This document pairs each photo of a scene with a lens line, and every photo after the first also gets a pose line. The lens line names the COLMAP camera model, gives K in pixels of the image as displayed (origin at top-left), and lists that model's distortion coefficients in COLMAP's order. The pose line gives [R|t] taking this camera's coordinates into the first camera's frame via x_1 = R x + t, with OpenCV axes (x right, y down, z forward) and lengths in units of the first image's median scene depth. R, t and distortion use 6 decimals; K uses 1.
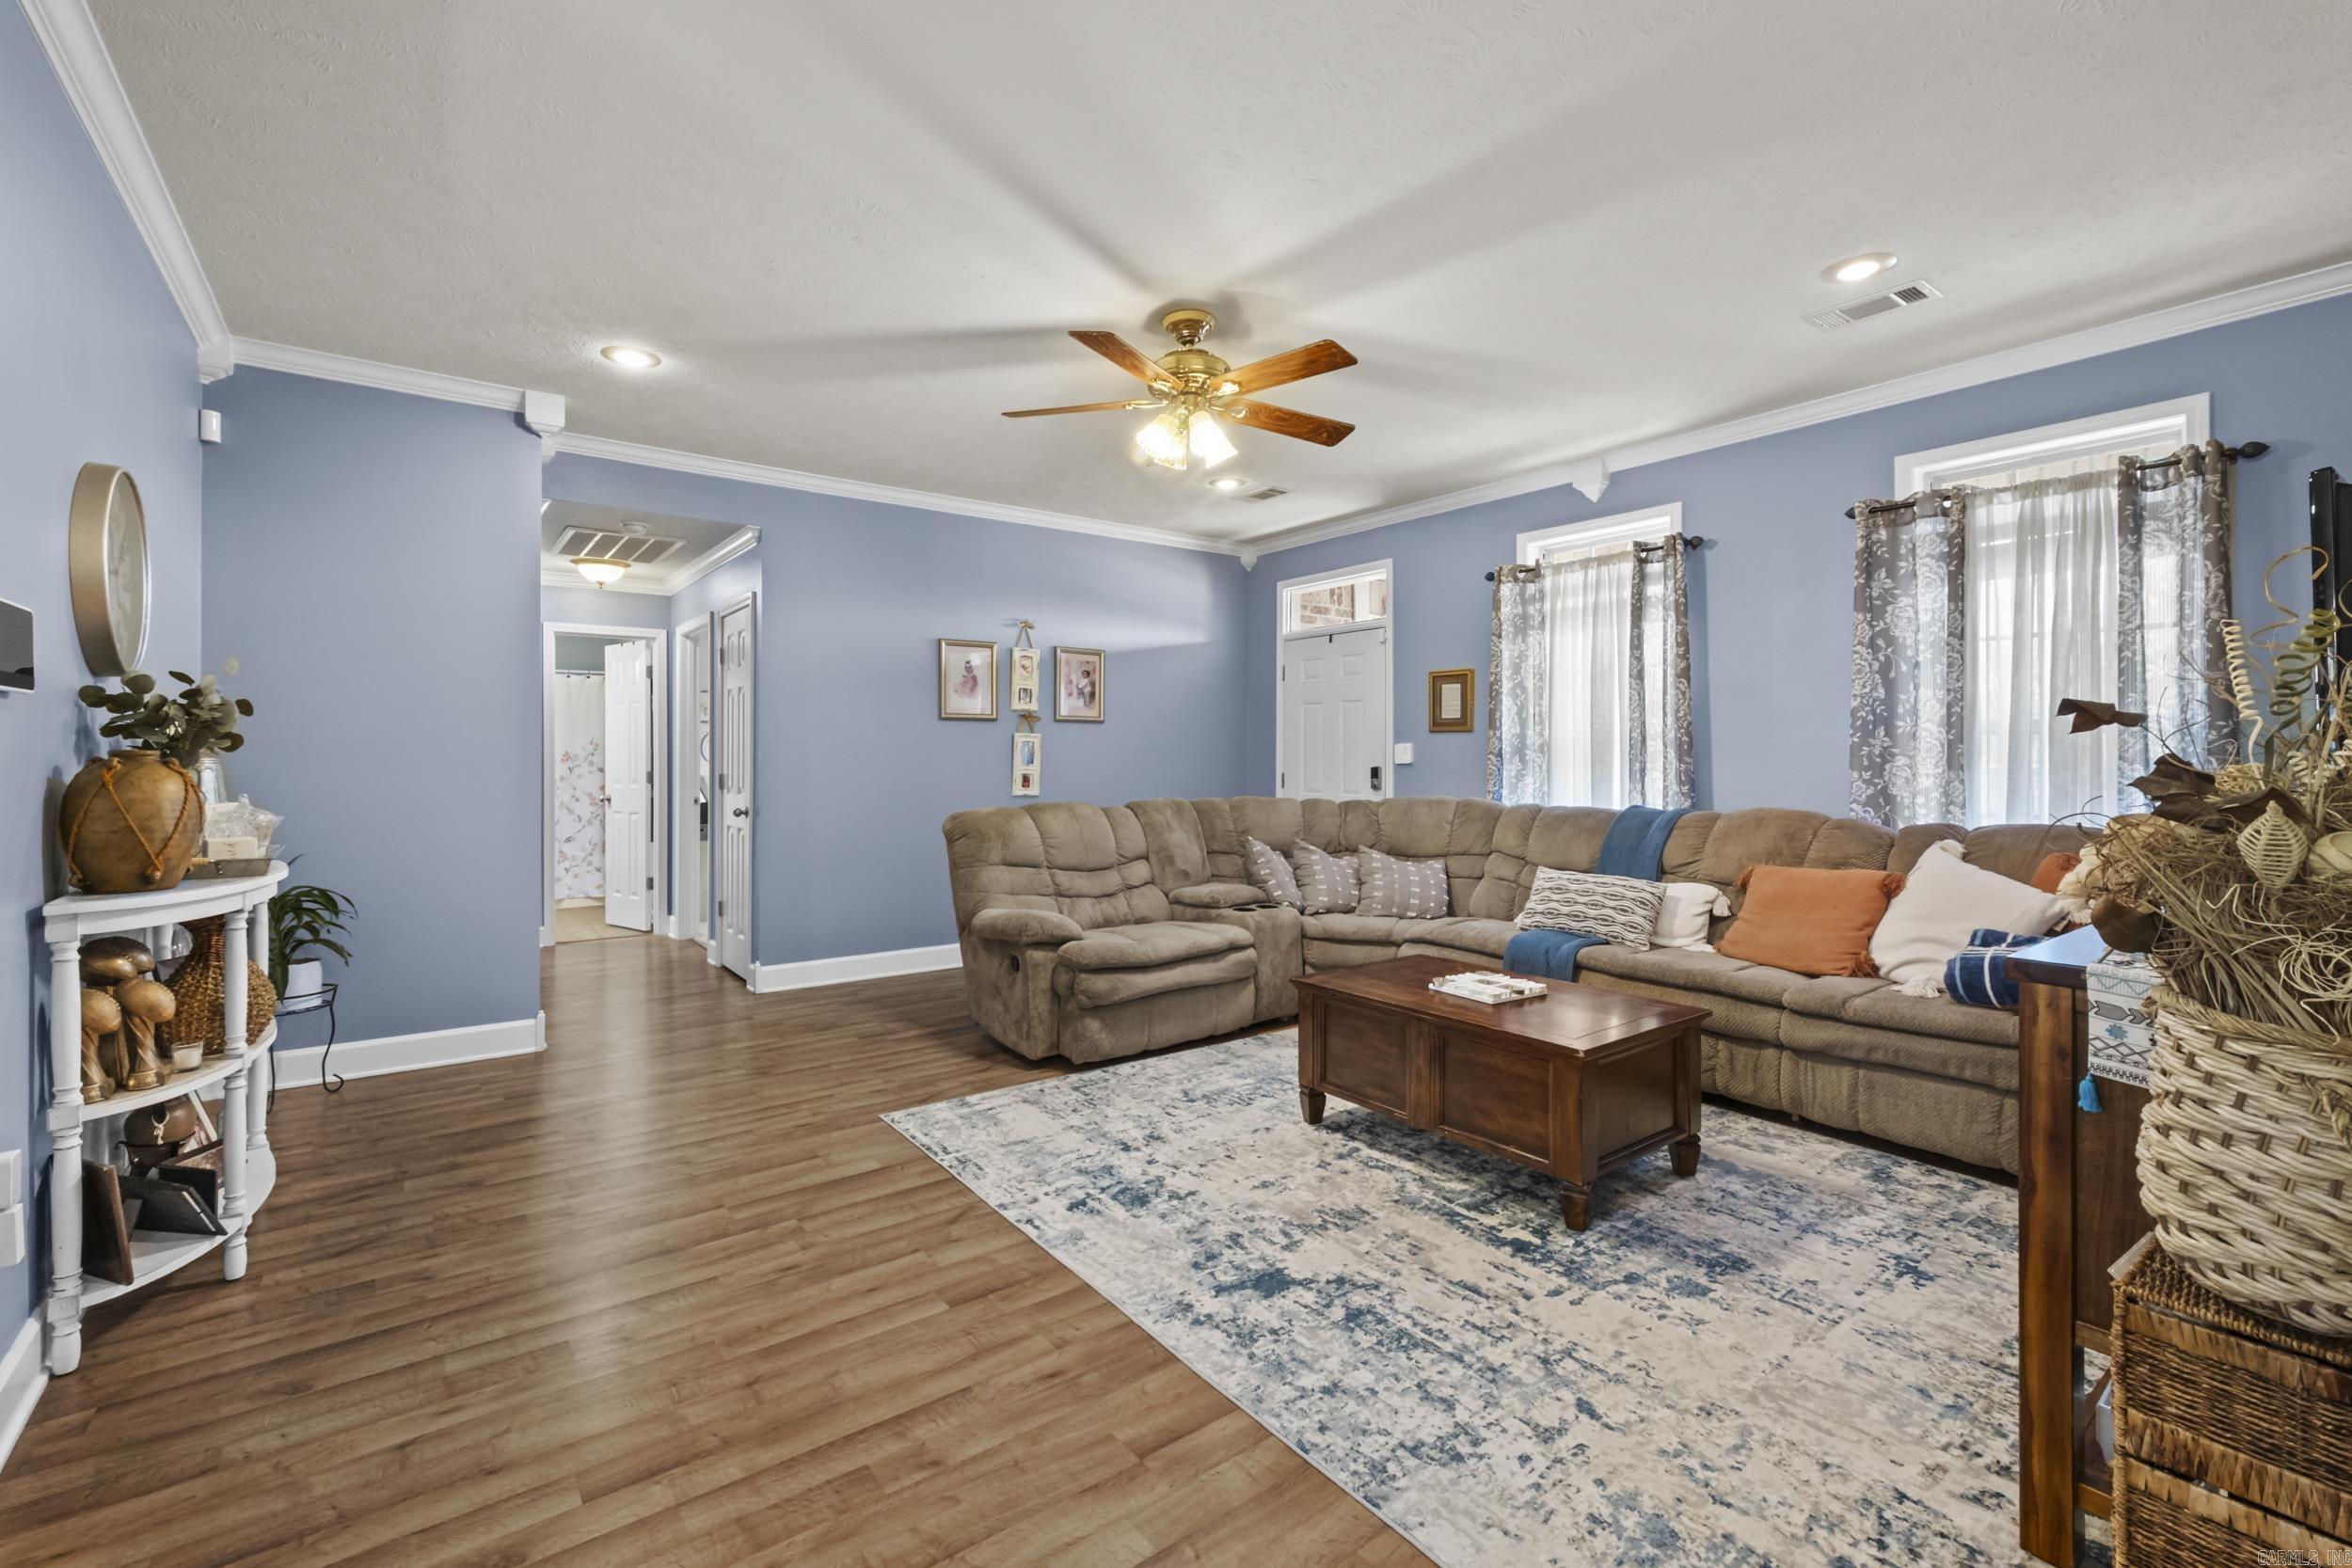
lens RADIAL K [[1019.7, 0, 1161.8], [0, 1019.7, 753.1], [0, 0, 1]] dist [0.007926, 0.000323]
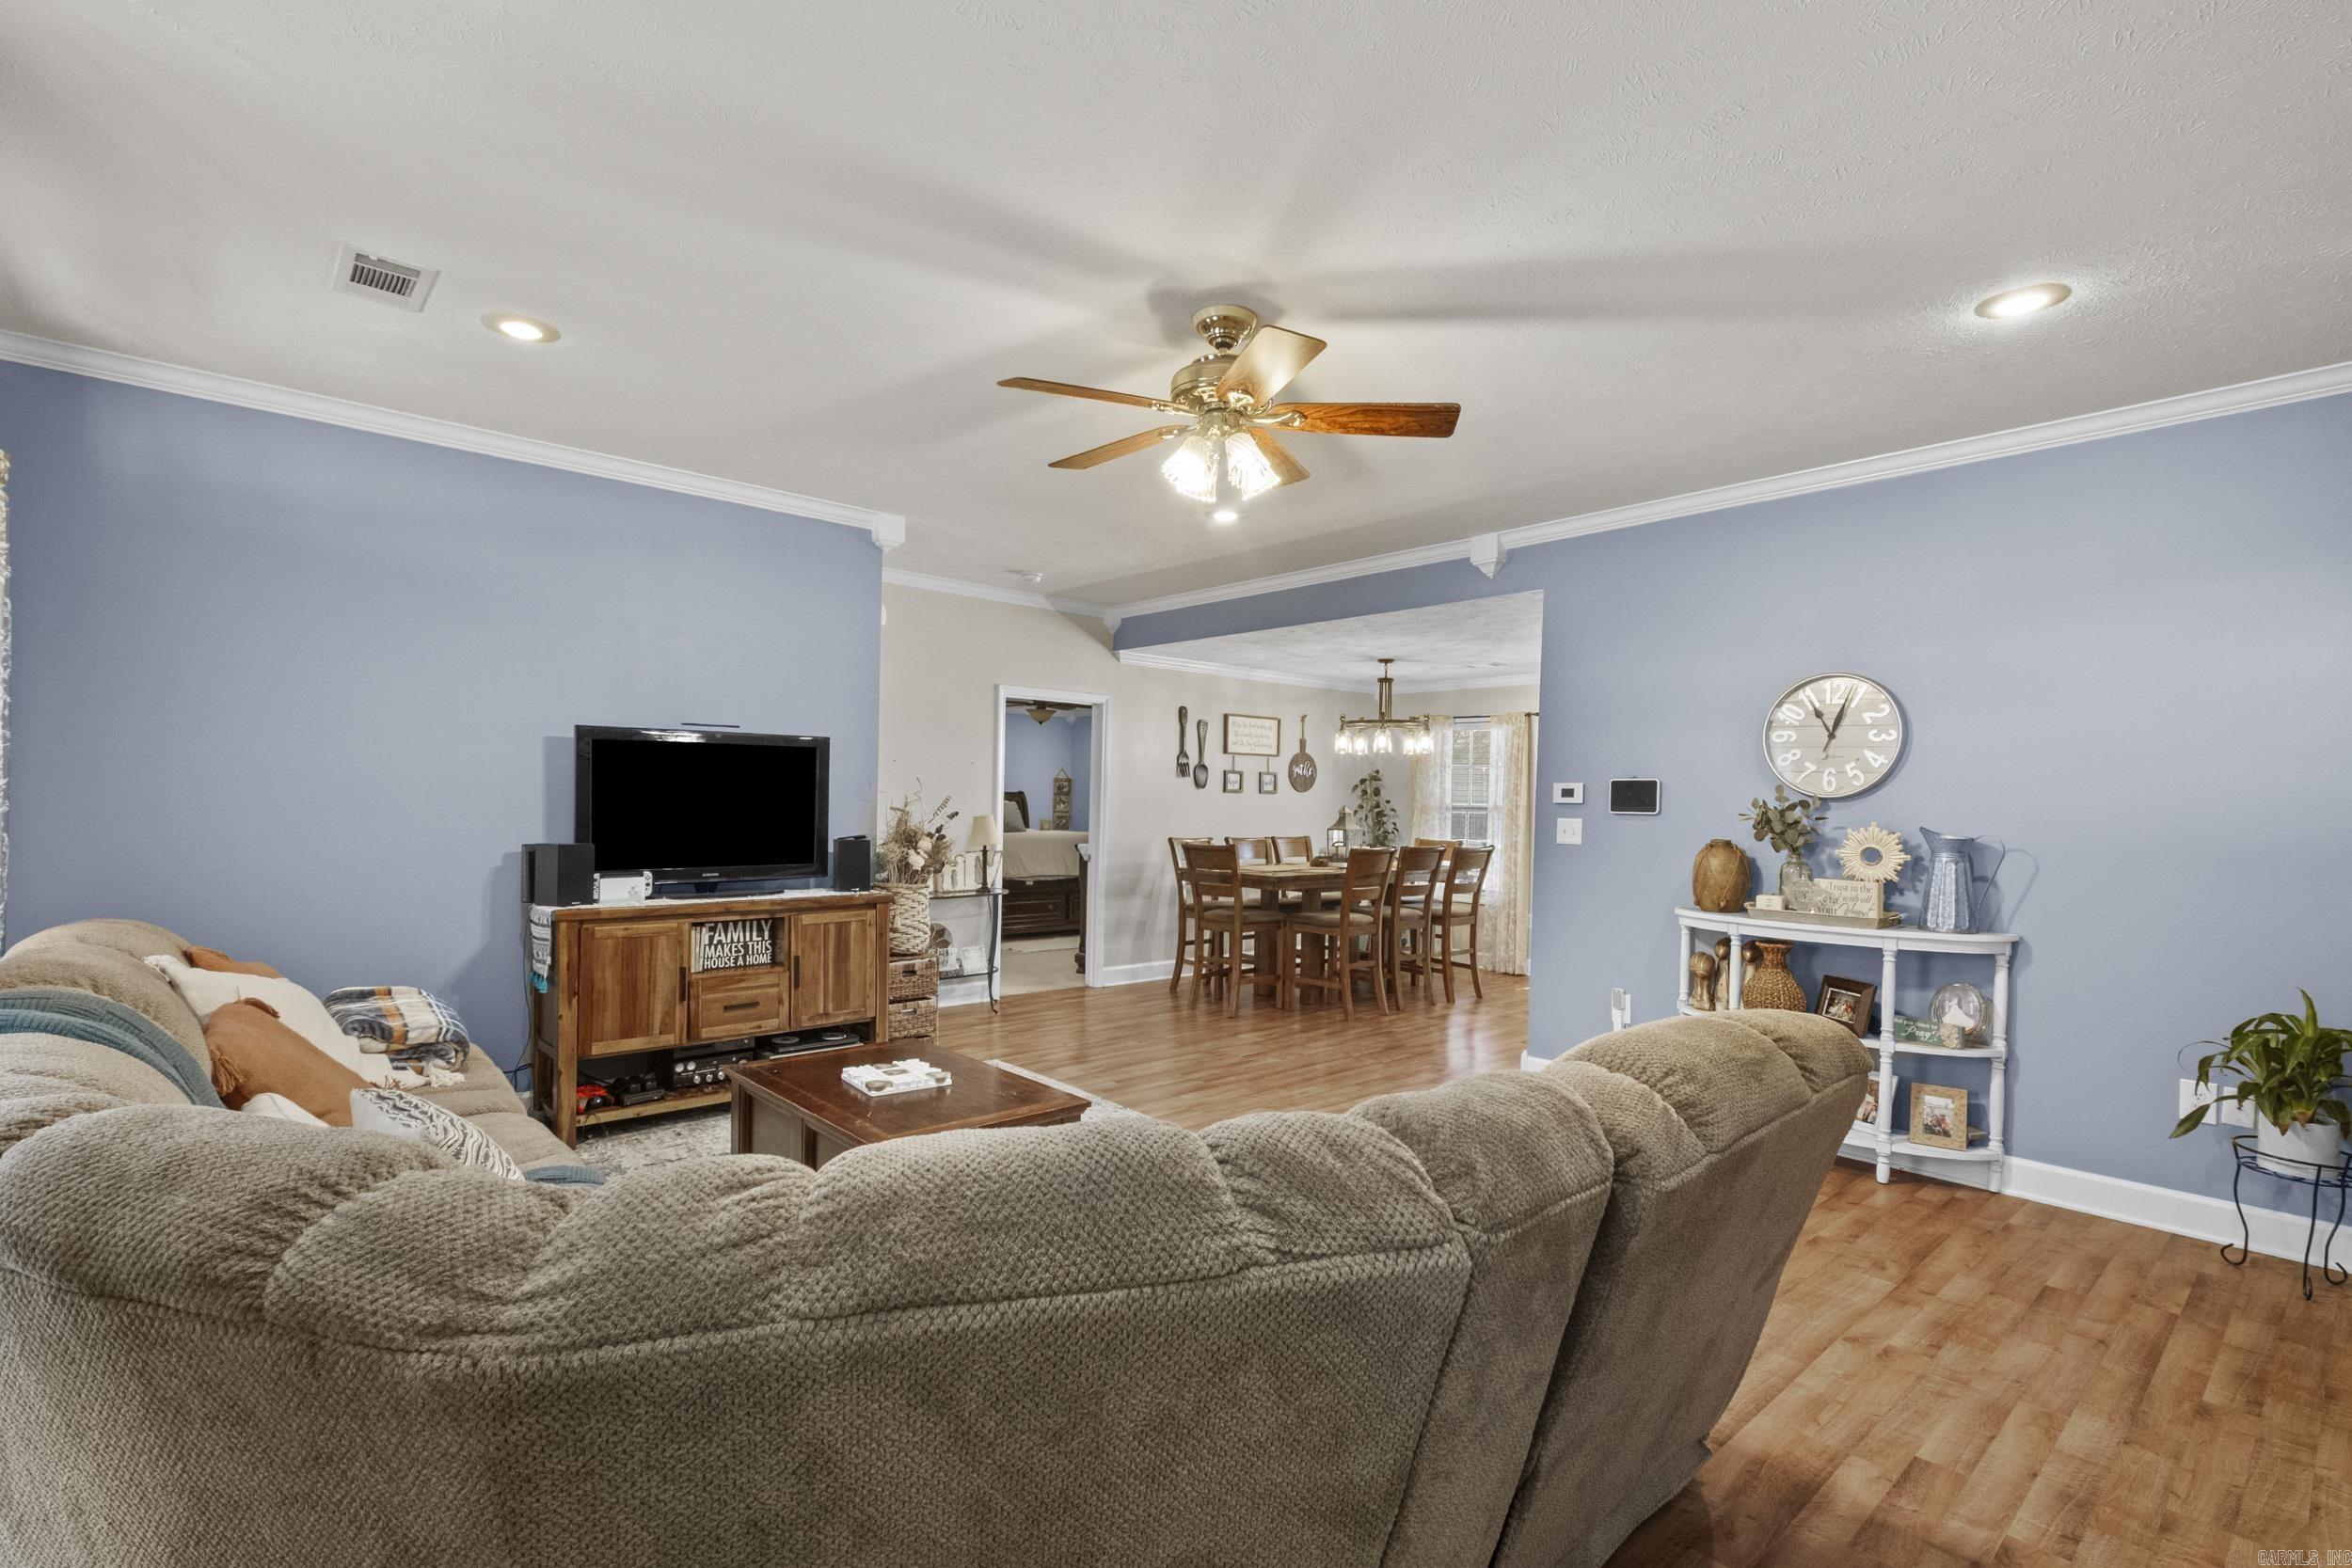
lens RADIAL K [[1080.6, 0, 1176.8], [0, 1080.6, 812.5], [0, 0, 1]] dist [0.000331, 0.000015]
pose [[-0.995465, -0.016985, -0.093598, 0.131133], [-0.017824, 0.999808, 0.008139, -0.030598], [0.093442, 0.009771, -0.995577, 1.701350]]
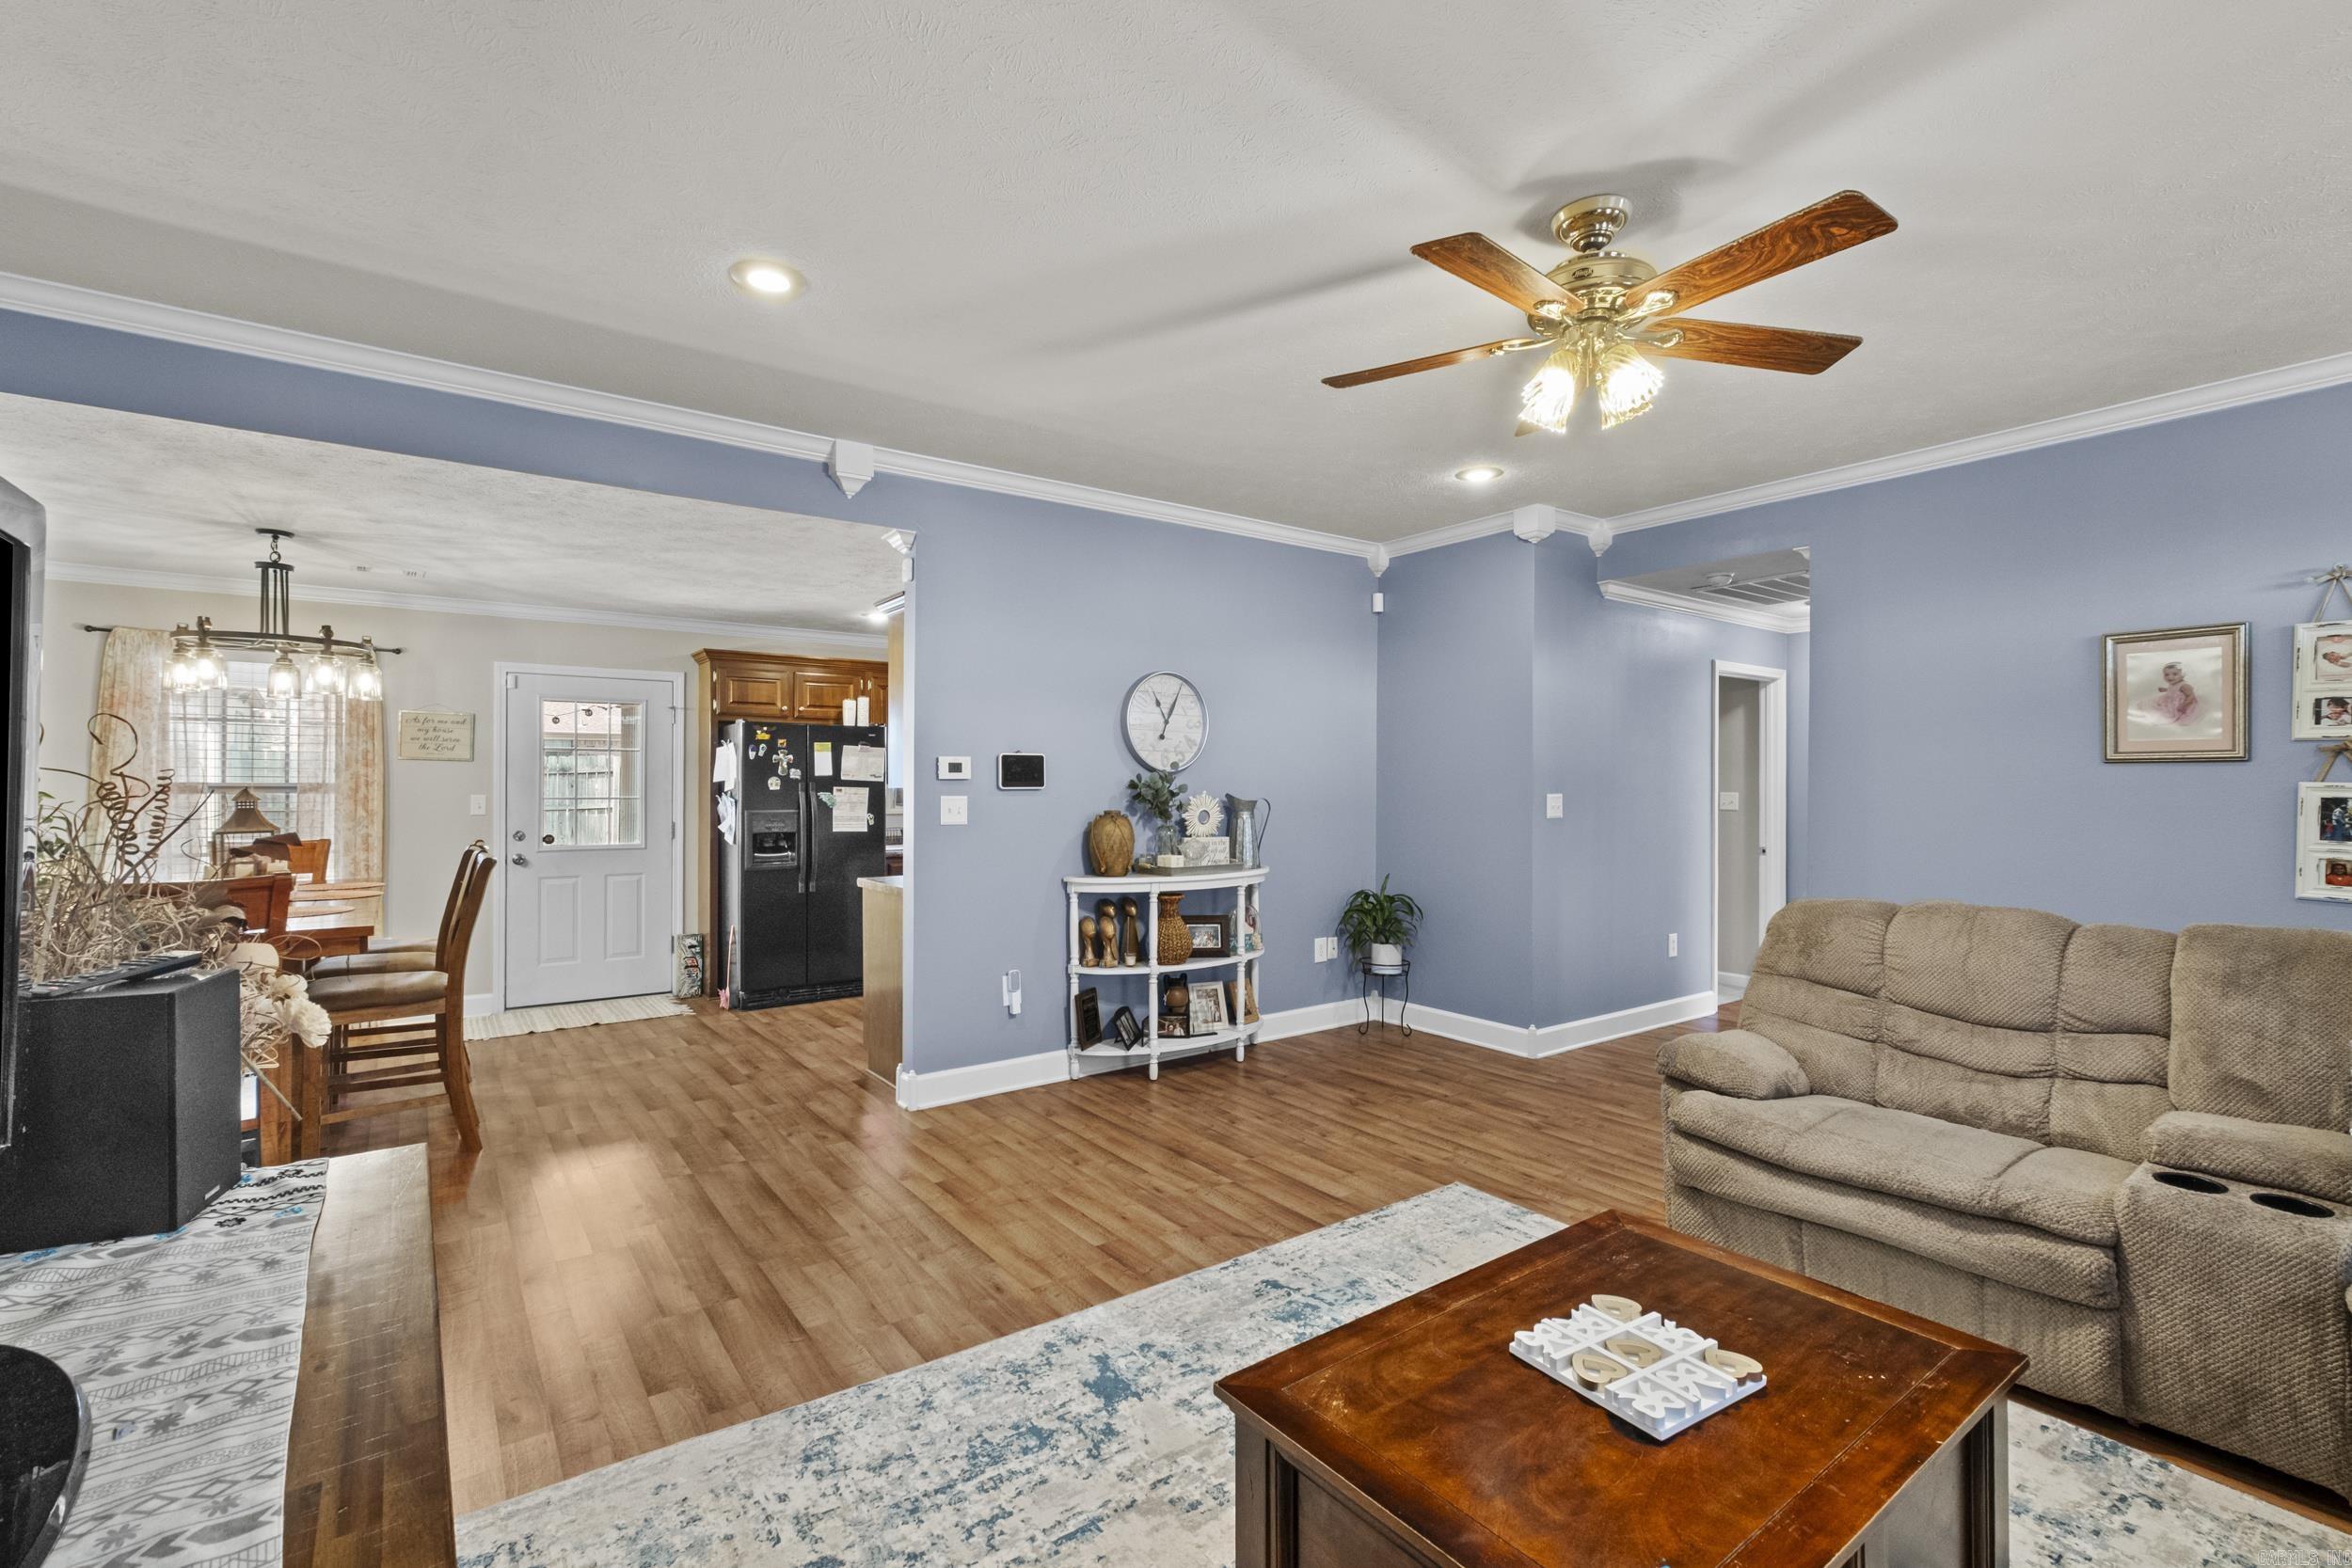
lens RADIAL K [[1031.1, 0, 1165.5], [0, 1031.1, 785.8], [0, 0, 1]] dist [0.002481, 0.000086]
pose [[-0.009024, 0.002749, -0.999956, 0.669826], [0.002591, 0.999993, 0.002725, -0.034831], [0.999956, -0.002567, -0.009031, 0.655053]]
